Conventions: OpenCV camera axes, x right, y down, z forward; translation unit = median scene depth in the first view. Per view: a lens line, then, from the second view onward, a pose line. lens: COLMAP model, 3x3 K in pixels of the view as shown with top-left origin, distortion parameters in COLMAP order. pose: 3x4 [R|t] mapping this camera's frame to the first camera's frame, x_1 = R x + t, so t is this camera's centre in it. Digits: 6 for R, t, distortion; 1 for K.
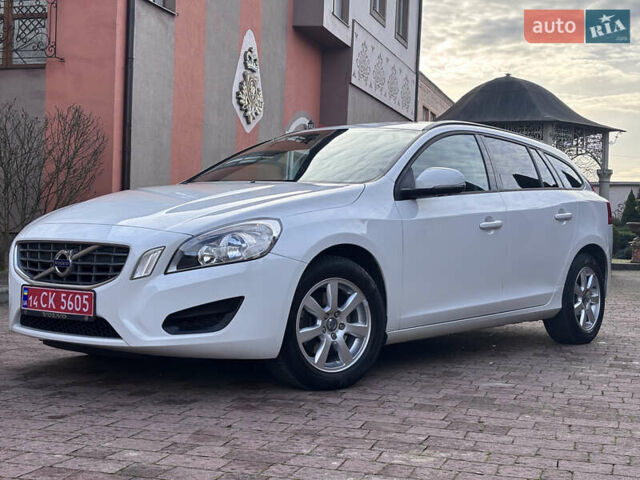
lens RADIAL K [[957.3, 0, 318.1], [0, 957.3, 234.8], [0, 0, 1]] dist [0.271230, -1.083166]
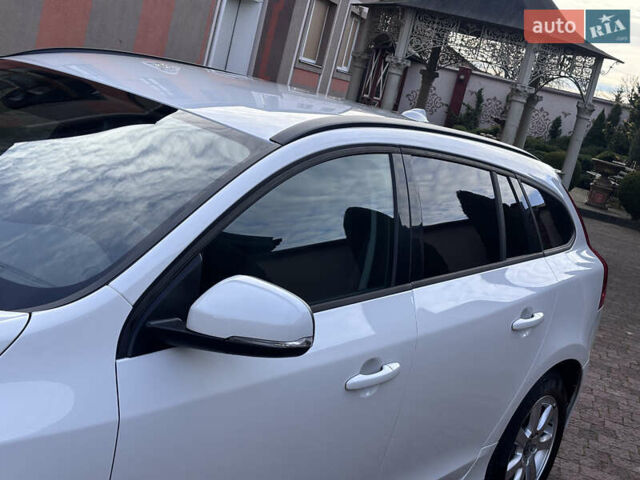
lens RADIAL K [[957.3, 0, 318.1], [0, 957.3, 234.8], [0, 0, 1]] dist [0.271230, -1.083166]
pose [[0.977315, 0.198501, 0.073842, 0.132646], [-0.208168, 0.964534, 0.162296, -0.179923], [-0.039007, -0.173985, 0.983975, 0.702078]]
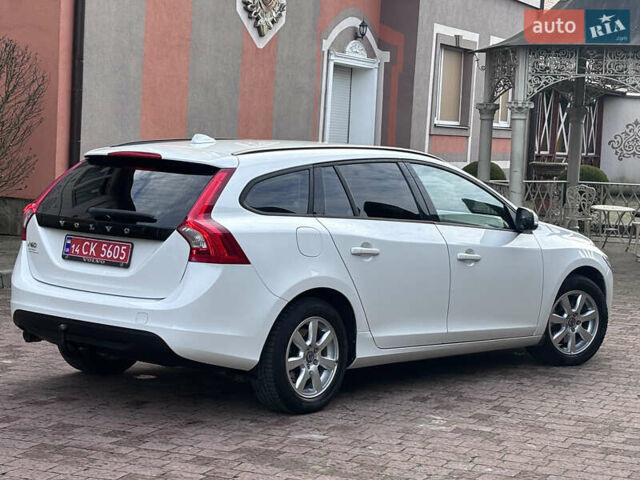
lens RADIAL K [[1505.8, 0, 310.3], [0, 1505.8, 236.1], [0, 0, 1]] dist [0.265142, -0.787075]
pose [[0.993984, 0.027224, -0.106085, 0.370977], [-0.020114, 0.997515, 0.067524, -0.173032], [0.107660, -0.064984, 0.992062, -0.597116]]
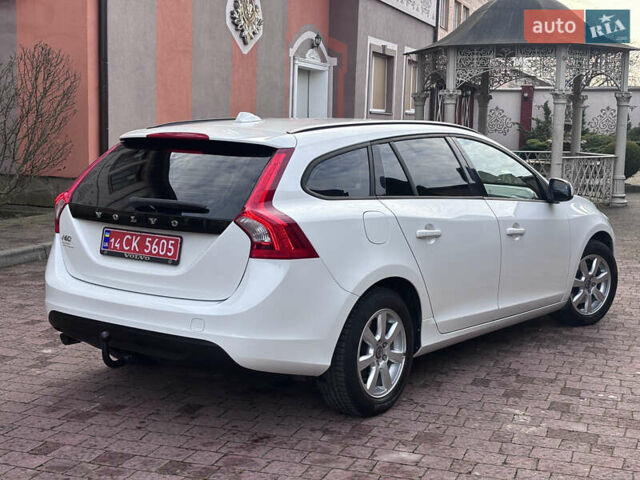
lens RADIAL K [[957.3, 0, 318.1], [0, 957.3, 234.8], [0, 0, 1]] dist [0.271230, -1.083166]
pose [[0.999105, -0.001181, -0.042282, 0.158316], [0.006019, 0.993406, 0.114494, -0.155735], [0.041868, -0.114646, 0.992524, 0.160534]]
